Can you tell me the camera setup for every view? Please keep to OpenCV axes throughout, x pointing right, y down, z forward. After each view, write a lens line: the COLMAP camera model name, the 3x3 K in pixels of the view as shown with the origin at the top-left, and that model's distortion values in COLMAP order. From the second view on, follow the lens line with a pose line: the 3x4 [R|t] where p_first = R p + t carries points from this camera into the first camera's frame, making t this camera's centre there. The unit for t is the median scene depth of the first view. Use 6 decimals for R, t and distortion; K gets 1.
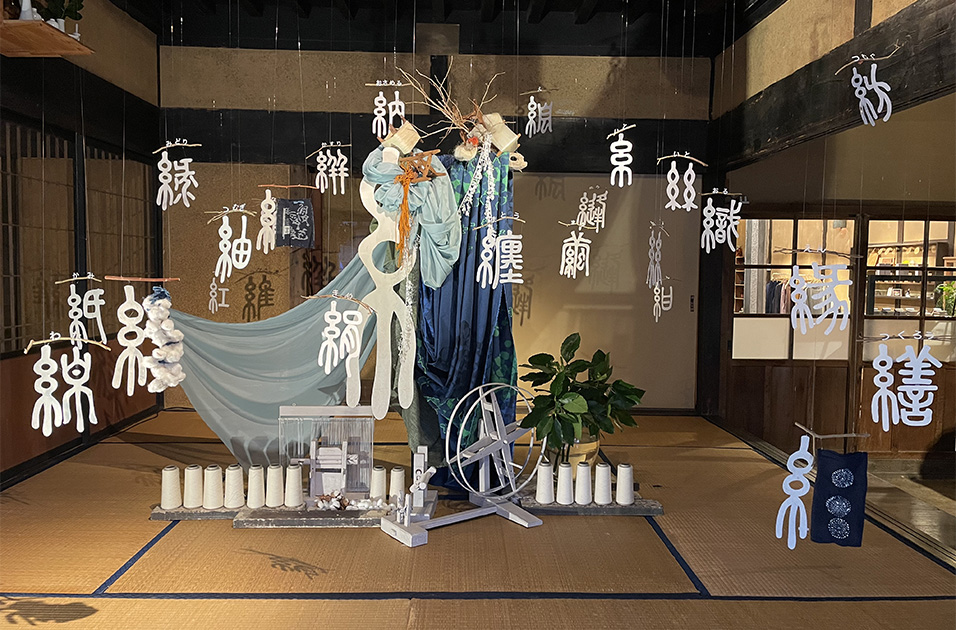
lens RADIAL K [[702.8, 0, 478.0], [0, 702.8, 315.0], [0, 0, 1]] dist [0.055520, -0.077069]
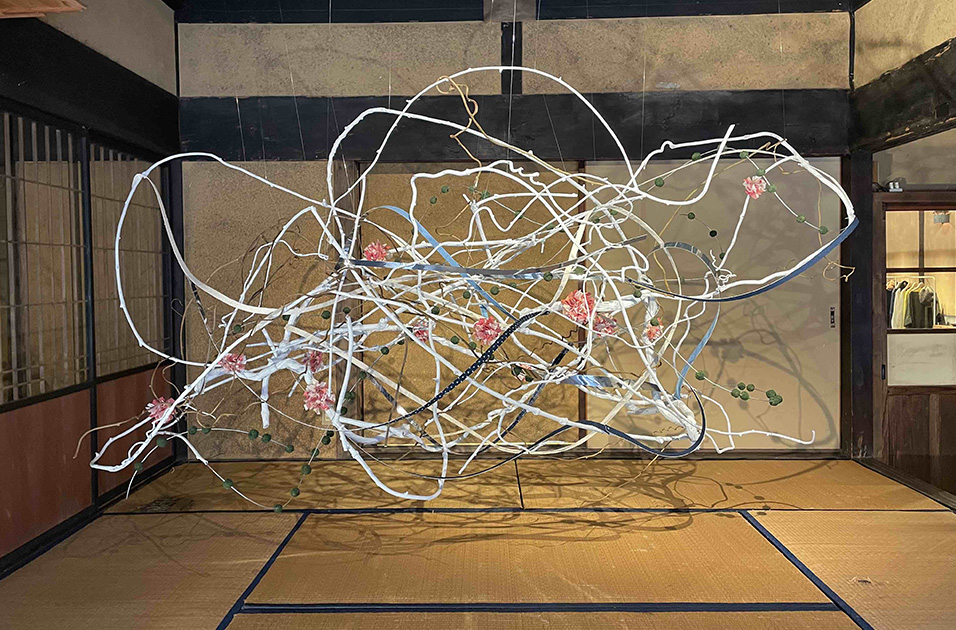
lens RADIAL K [[705.2, 0, 471.2], [0, 705.2, 297.7], [0, 0, 1]] dist [0.045501, -0.061130]
pose [[0.998876, -0.023089, -0.041384, -0.074664], [0.021559, 0.999081, -0.037055, -0.018113], [0.042202, 0.036121, 0.998456, 0.185724]]
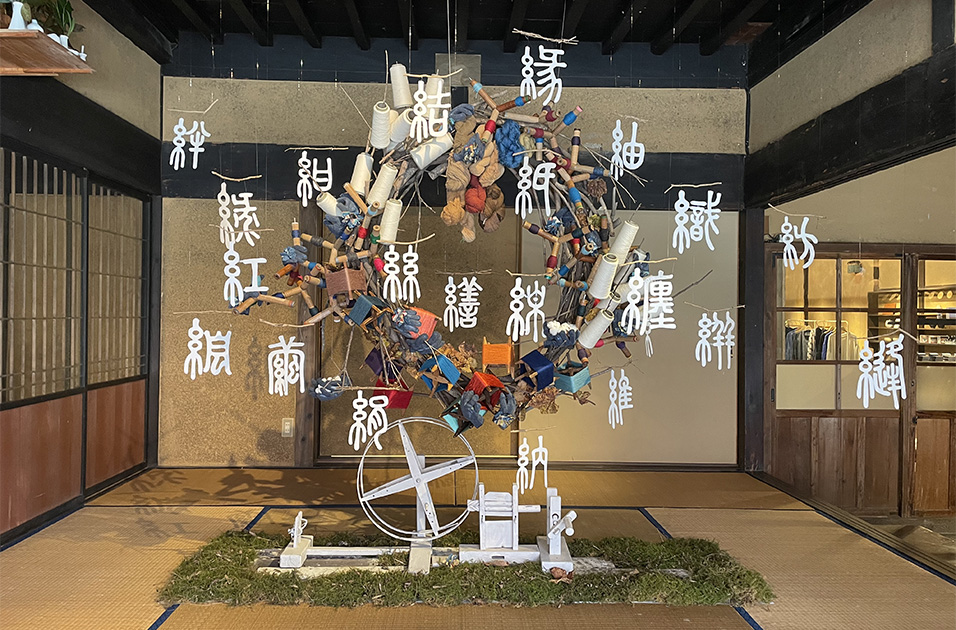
lens RADIAL K [[702.6, 0, 471.3], [0, 702.6, 319.5], [0, 0, 1]] dist [0.005178, -0.006672]
pose [[0.999961, -0.001981, 0.008553, -0.047498], [0.002514, 0.998025, -0.062766, 0.001780], [-0.008412, 0.062785, 0.997992, 0.083738]]
